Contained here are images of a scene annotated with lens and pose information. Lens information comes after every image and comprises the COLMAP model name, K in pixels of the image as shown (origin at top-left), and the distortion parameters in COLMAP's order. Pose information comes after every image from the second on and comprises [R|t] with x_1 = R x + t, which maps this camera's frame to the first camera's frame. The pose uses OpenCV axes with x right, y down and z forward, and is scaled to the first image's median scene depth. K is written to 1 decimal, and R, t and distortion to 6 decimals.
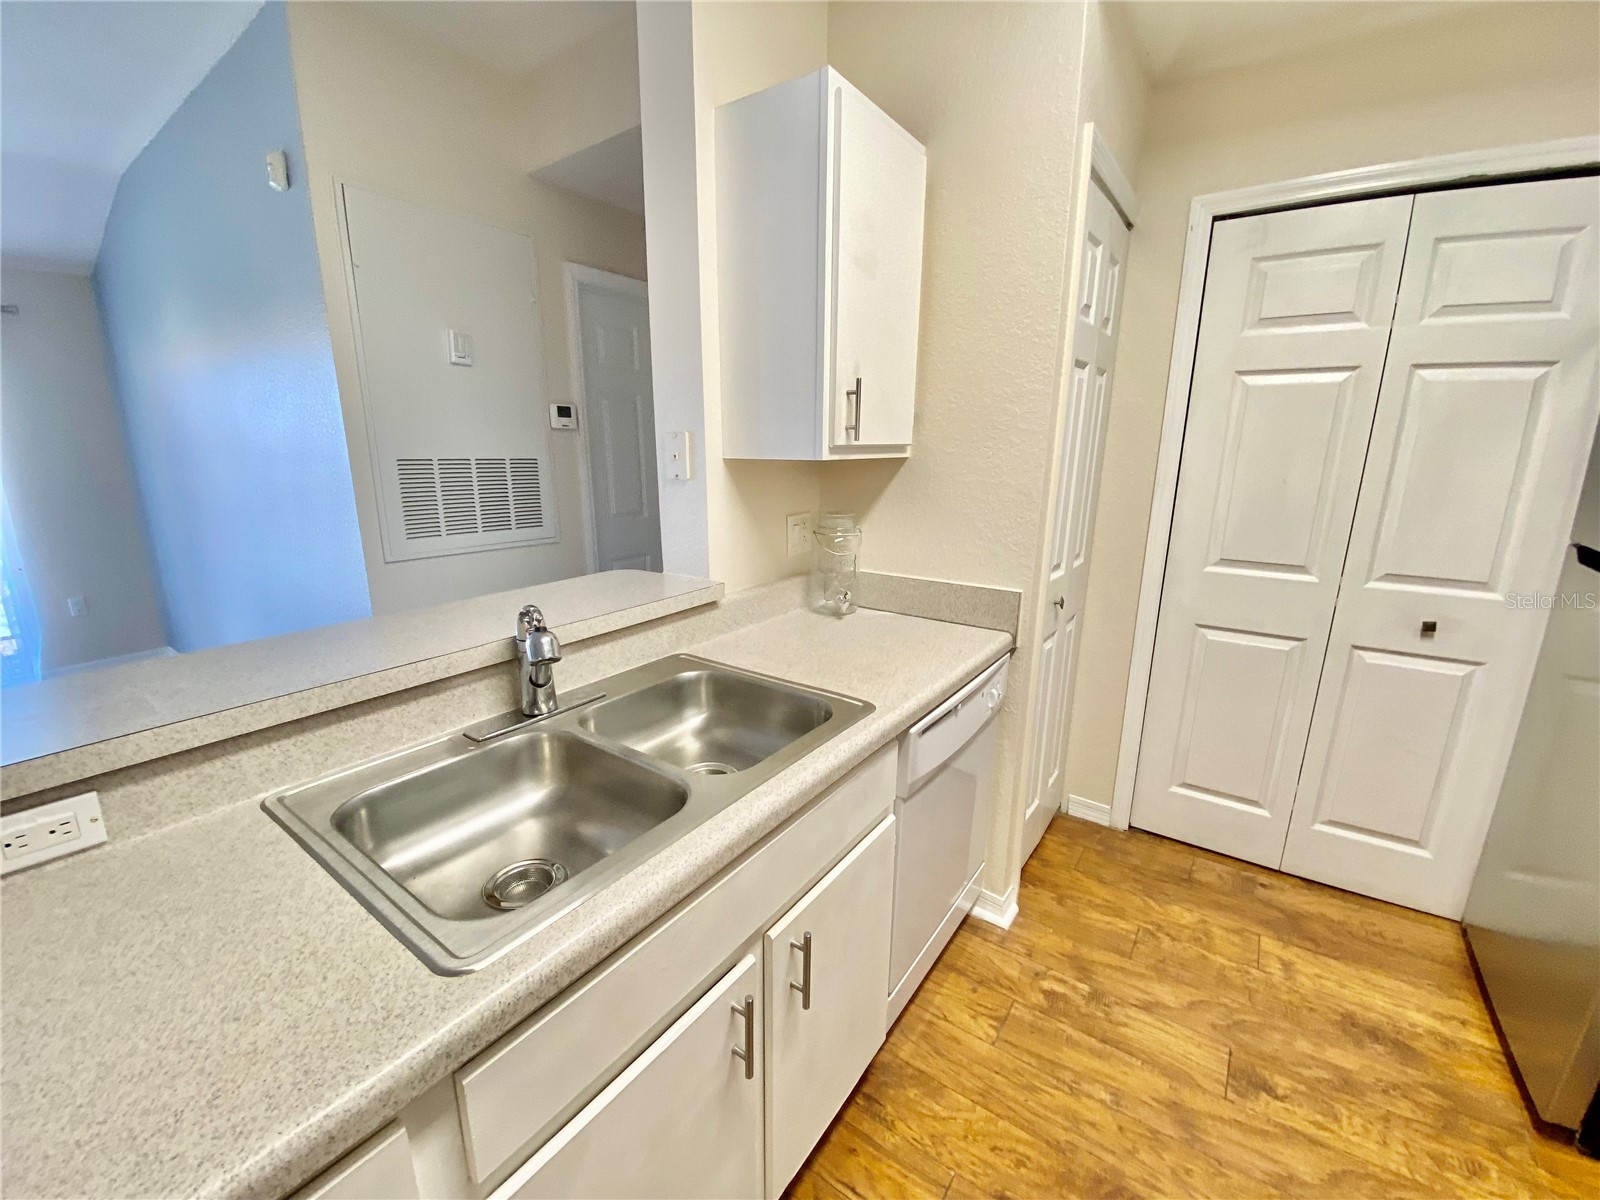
lens RADIAL K [[651.5, 0, 789.5], [0, 651.5, 602.2], [0, 0, 1]] dist [0.018236, -0.019142]
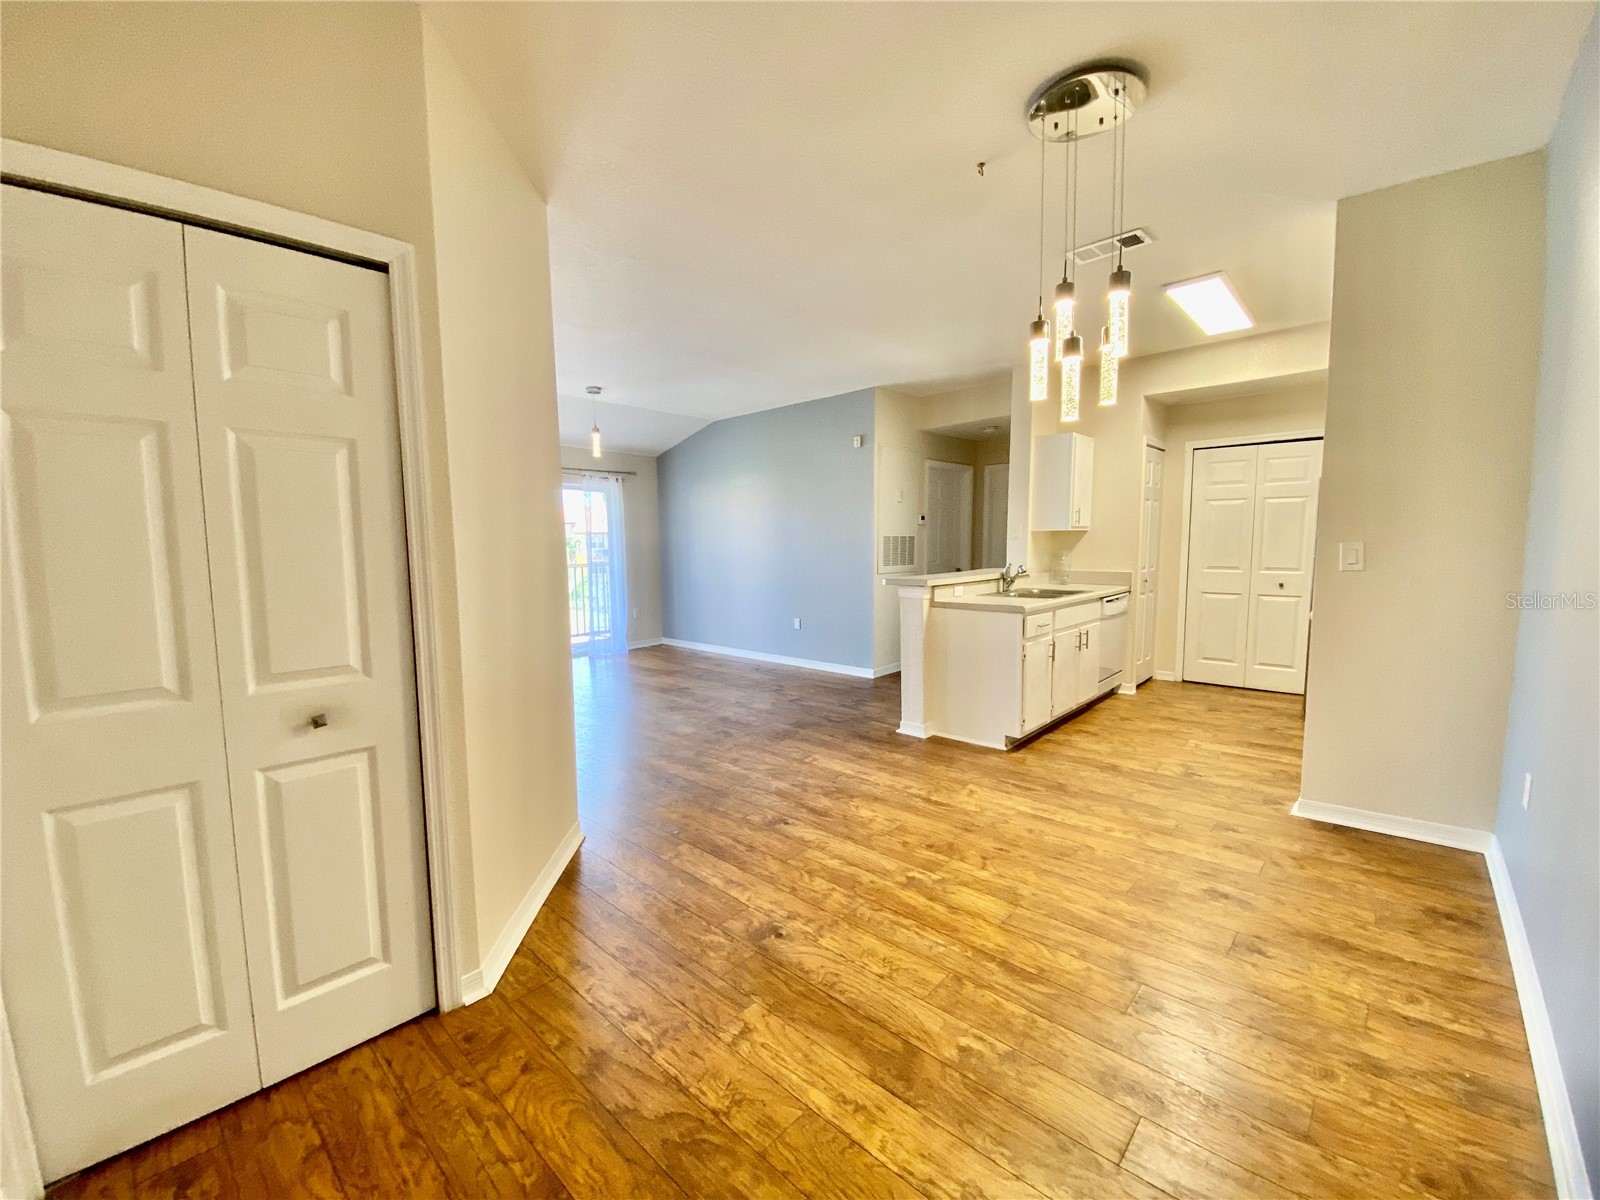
lens RADIAL K [[645.7, 0, 787.7], [0, 645.7, 606.9], [0, 0, 1]] dist [0.021374, -0.018789]
pose [[0.992564, -0.000797, -0.121719, -0.886608], [-0.015658, 0.990834, -0.134174, 0.586702], [0.120711, 0.135082, 0.983454, -2.201495]]
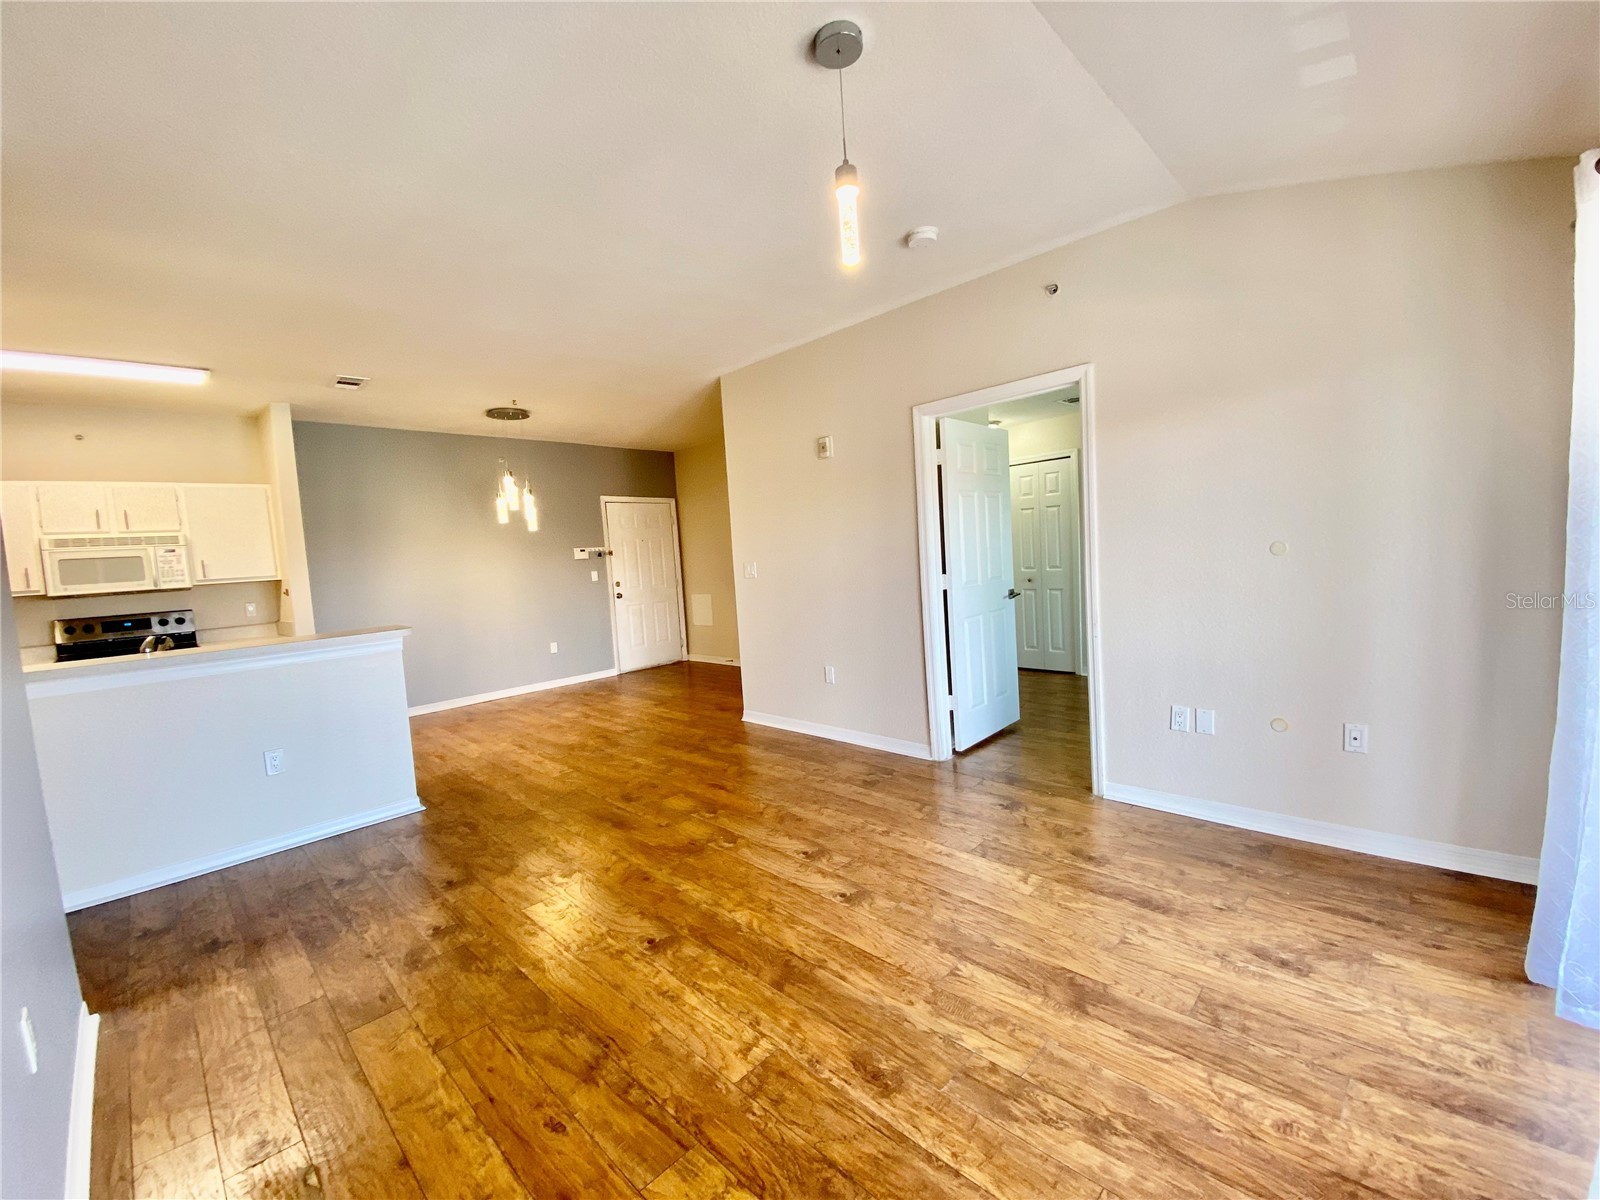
lens RADIAL K [[651.5, 0, 789.5], [0, 651.5, 602.2], [0, 0, 1]] dist [0.018236, -0.019142]
pose [[-0.986282, 0.057347, 0.154790, -2.341553], [0.103229, 0.946007, 0.307269, -0.468170], [-0.128811, 0.319033, -0.938949, 2.131159]]
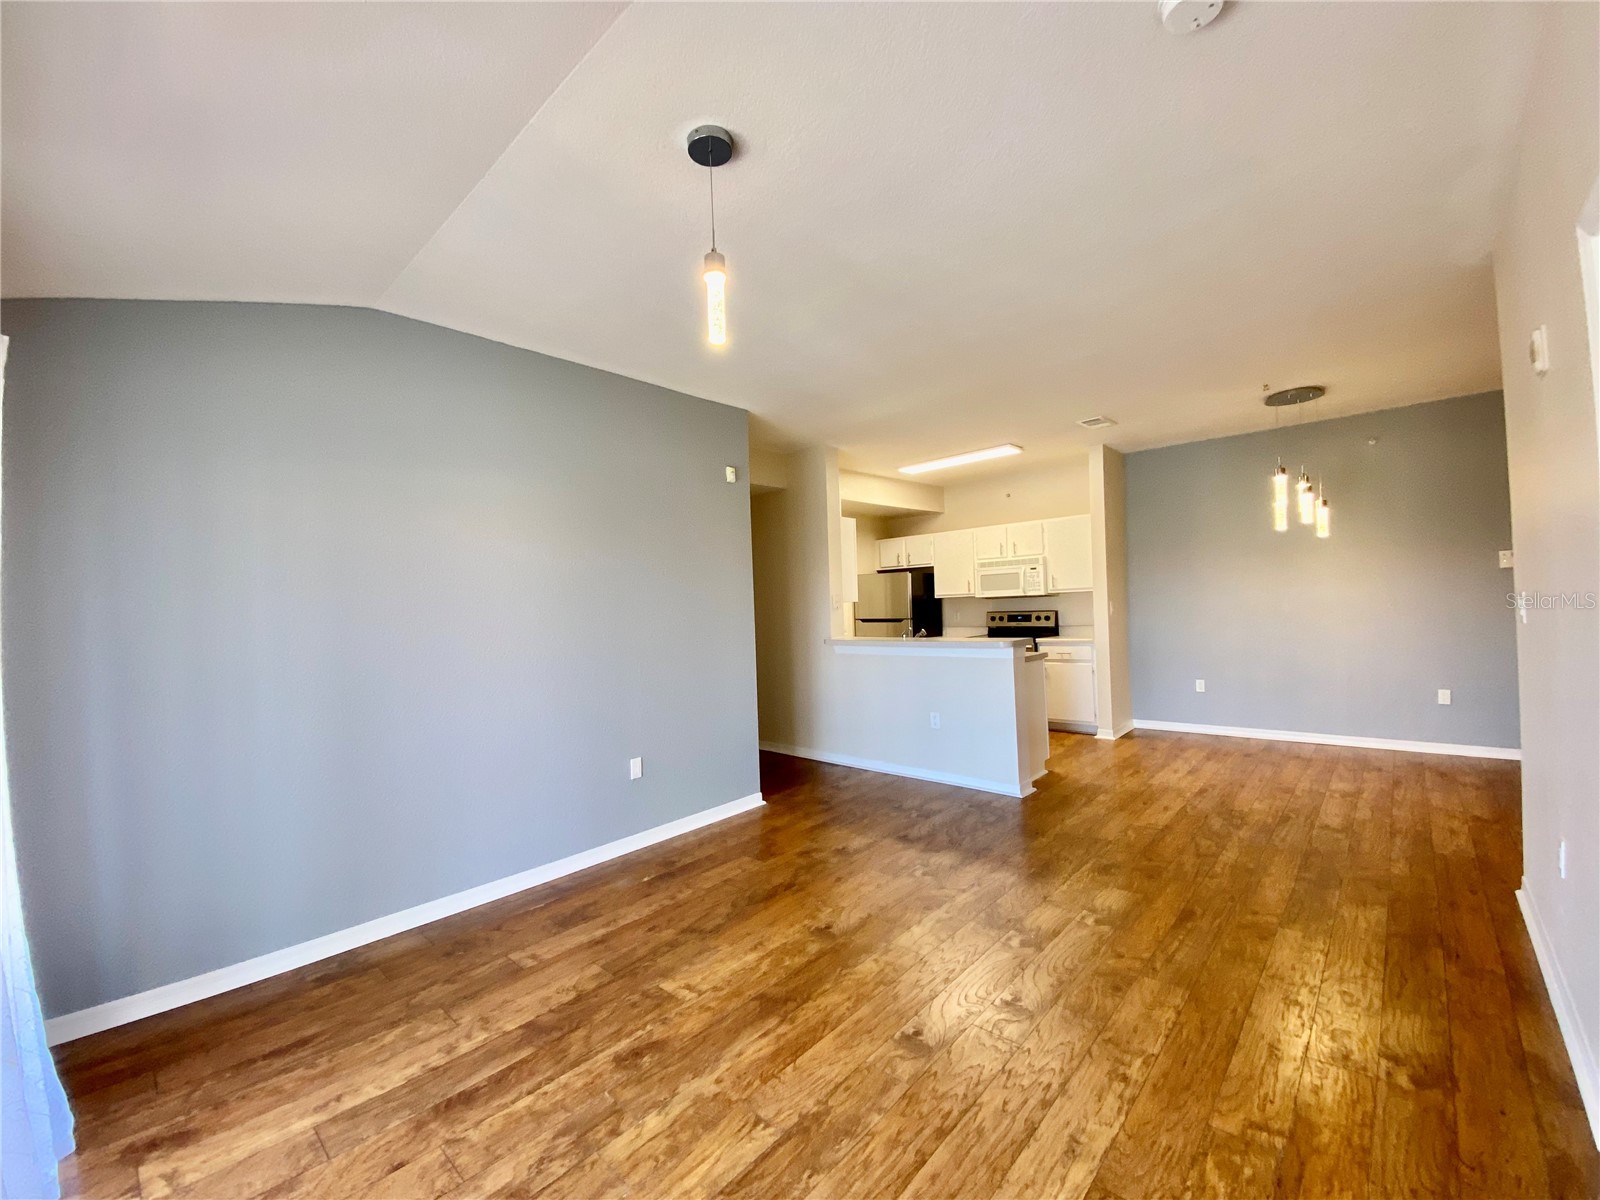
lens RADIAL K [[645.7, 0, 787.7], [0, 645.7, 606.9], [0, 0, 1]] dist [0.021374, -0.018789]
pose [[0.118869, -0.001300, 0.992909, -3.384279], [0.272645, 0.961603, -0.031382, -0.155230], [-0.954743, 0.274442, 0.114659, 0.834832]]
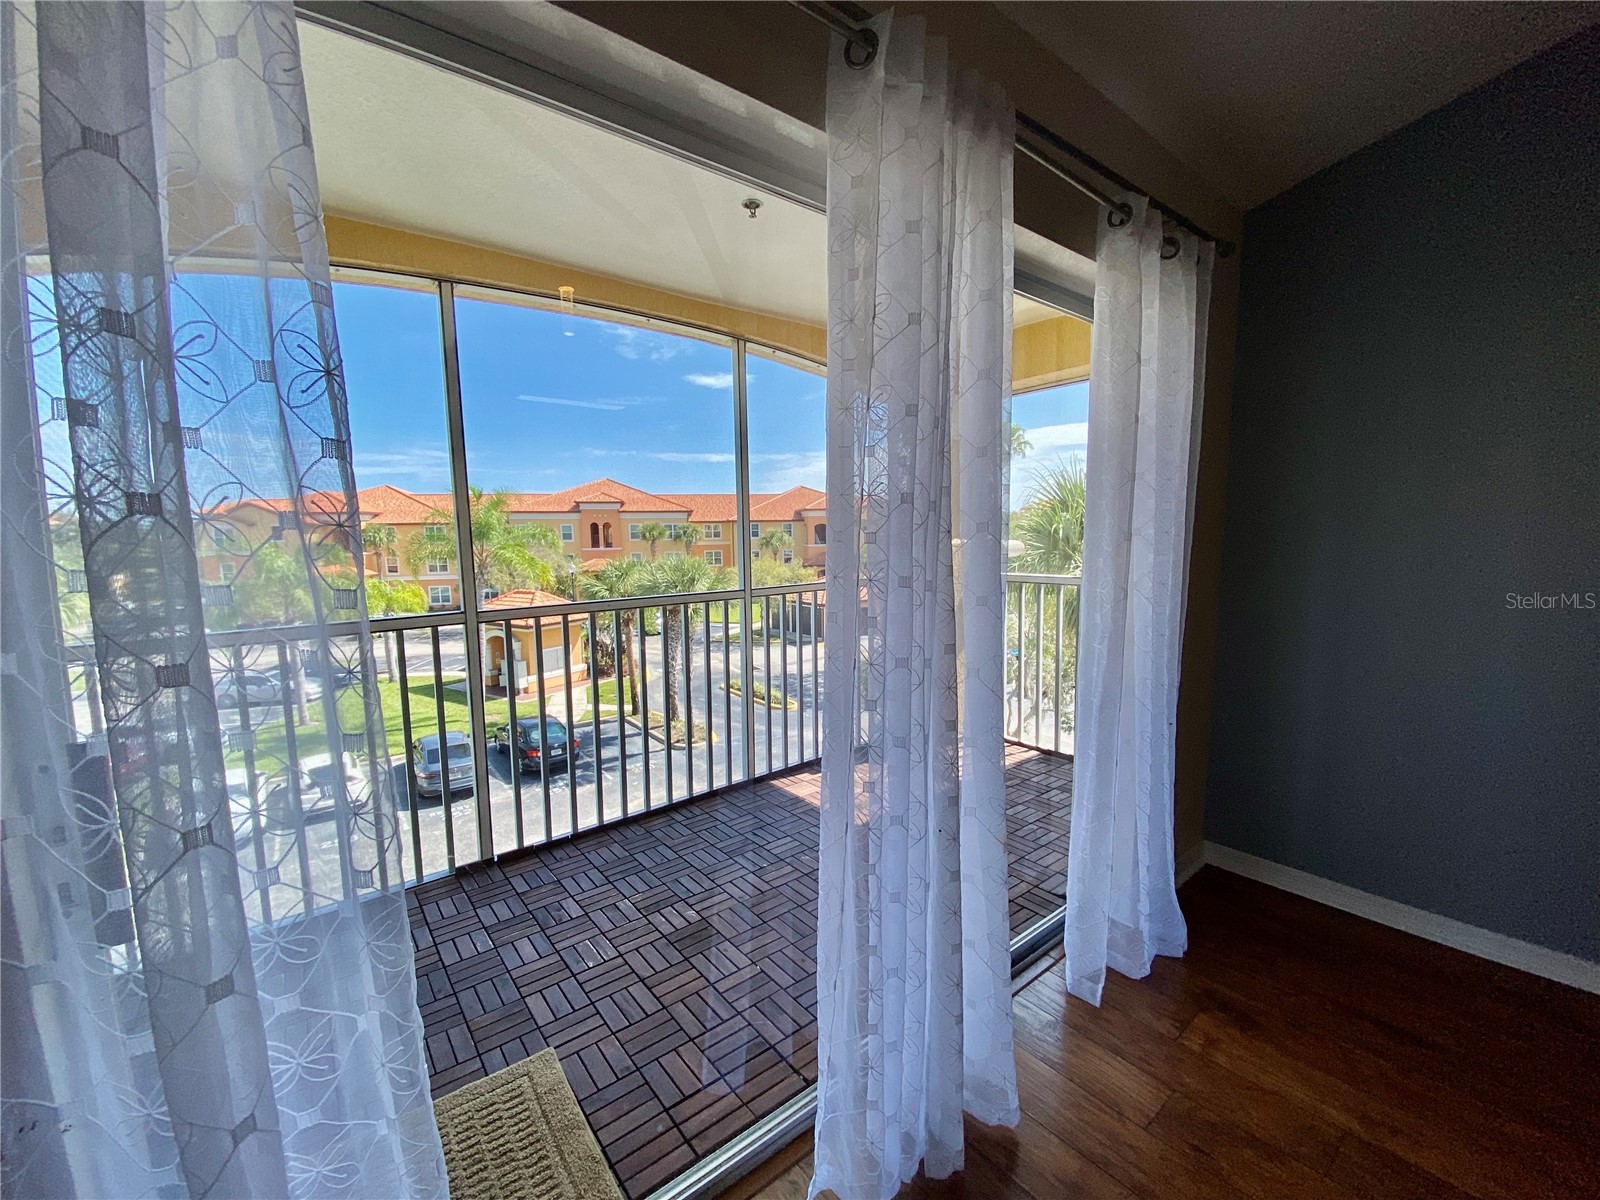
lens RADIAL K [[651.5, 0, 789.5], [0, 651.5, 602.2], [0, 0, 1]] dist [0.018236, -0.019142]
pose [[0.962354, 0.019800, -0.271077, -2.956933], [-0.054080, 0.991351, -0.119577, -0.140989], [0.266365, 0.129735, 0.955101, 0.817712]]
